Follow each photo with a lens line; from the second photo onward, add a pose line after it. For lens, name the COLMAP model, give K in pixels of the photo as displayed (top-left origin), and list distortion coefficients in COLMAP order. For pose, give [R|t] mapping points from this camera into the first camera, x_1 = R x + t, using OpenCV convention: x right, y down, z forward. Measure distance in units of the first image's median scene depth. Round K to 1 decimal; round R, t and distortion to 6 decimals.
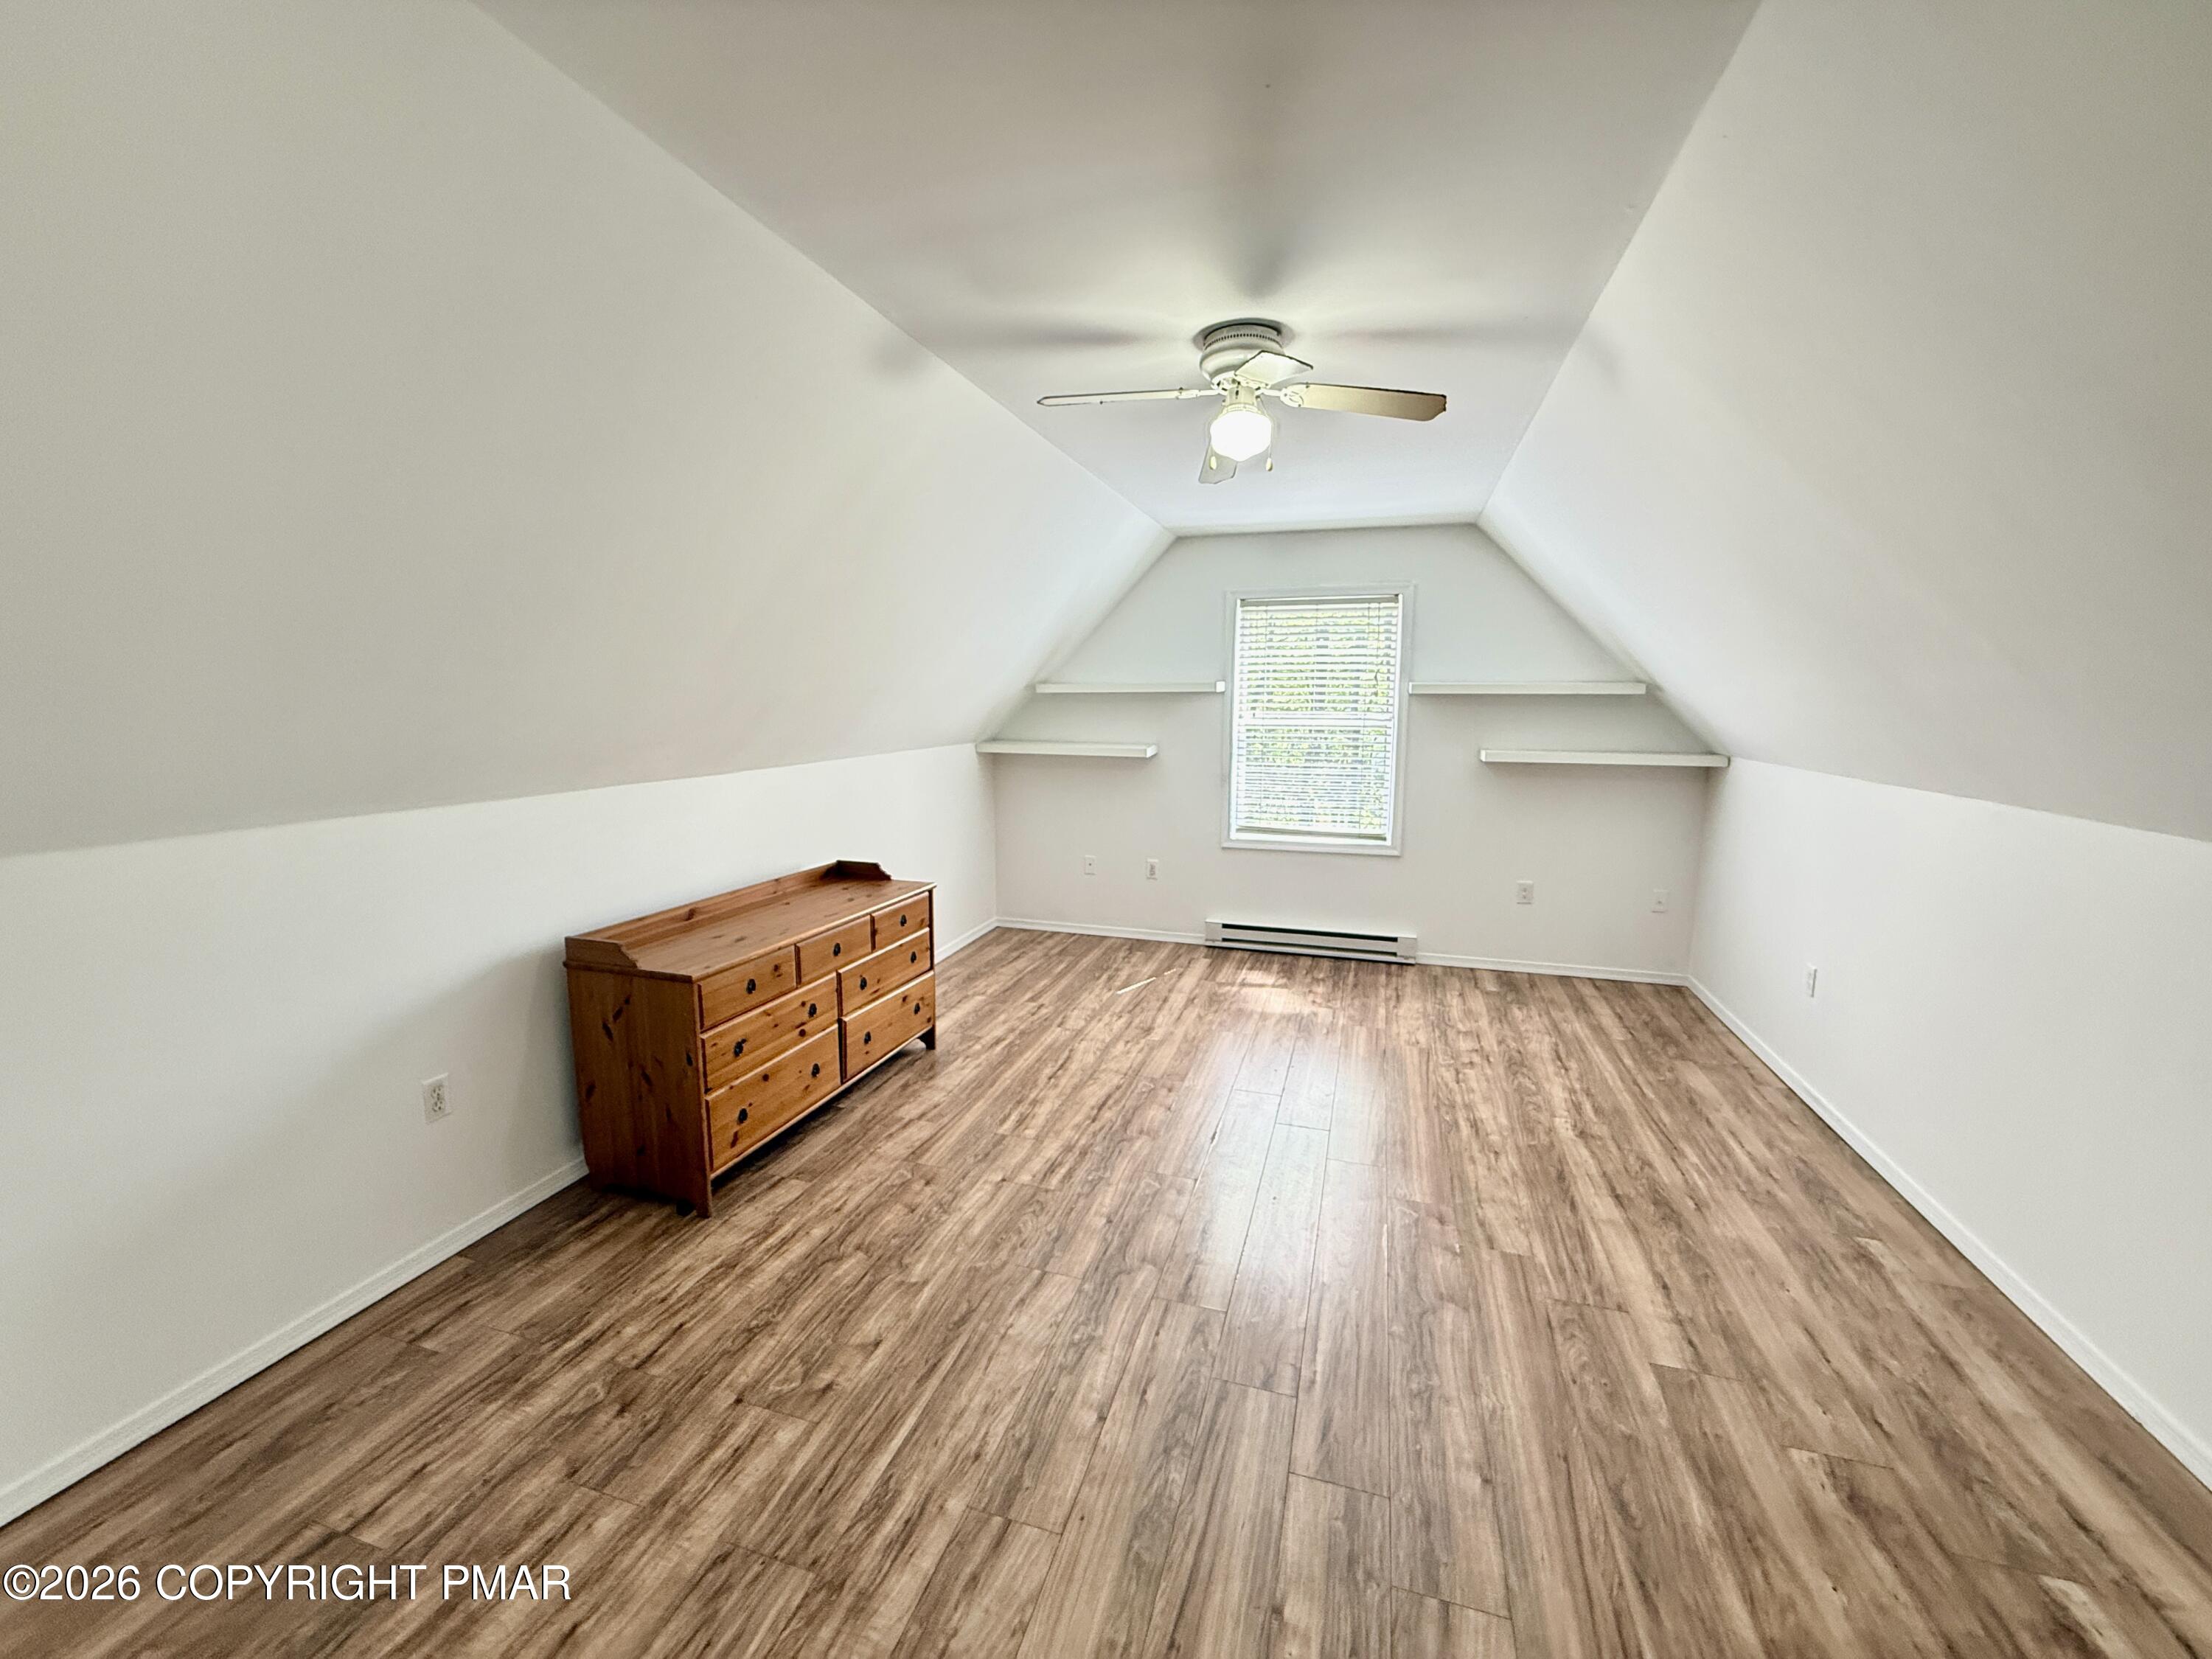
lens RADIAL K [[892.8, 0, 1106.0], [0, 892.8, 829.5], [0, 0, 1]] dist [0.000467, 0.000519]
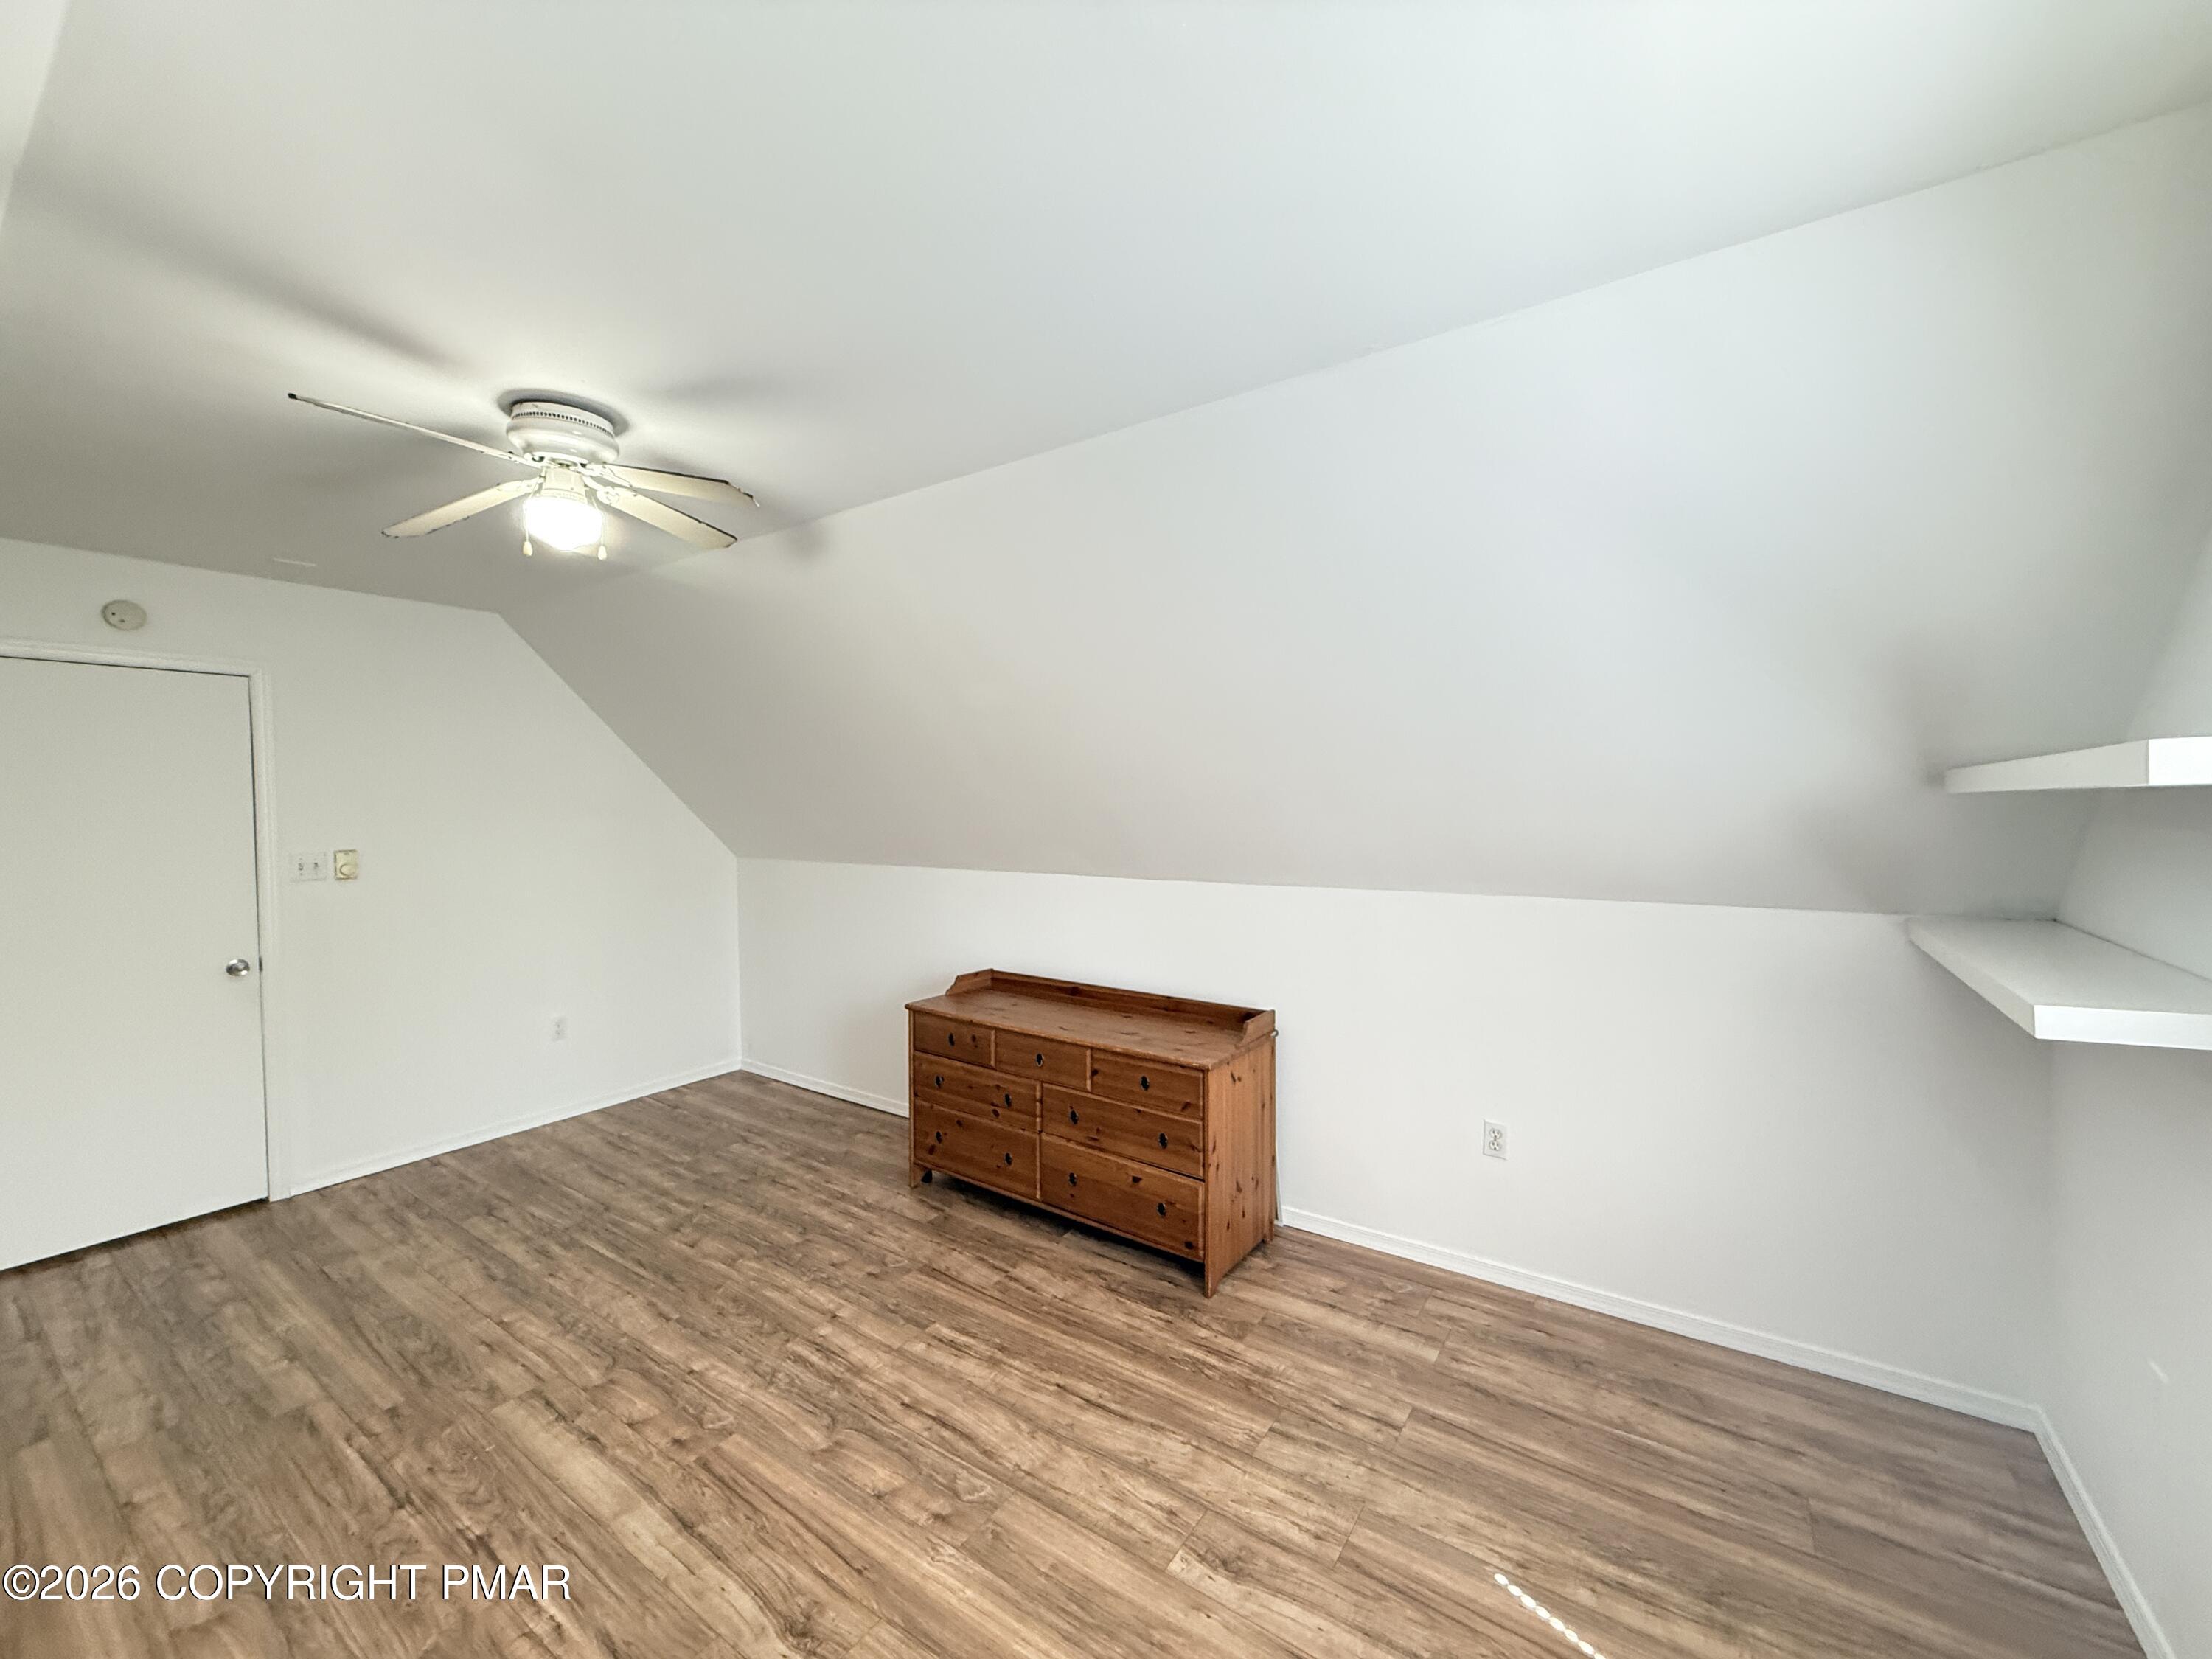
lens RADIAL K [[892.8, 0, 1106.0], [0, 892.8, 829.5], [0, 0, 1]] dist [0.000467, 0.000519]
pose [[-0.307051, 0.029691, -0.951230, 0.625300], [-0.134025, 0.988203, 0.074108, -0.206701], [0.942209, 0.150244, -0.299449, 1.356766]]
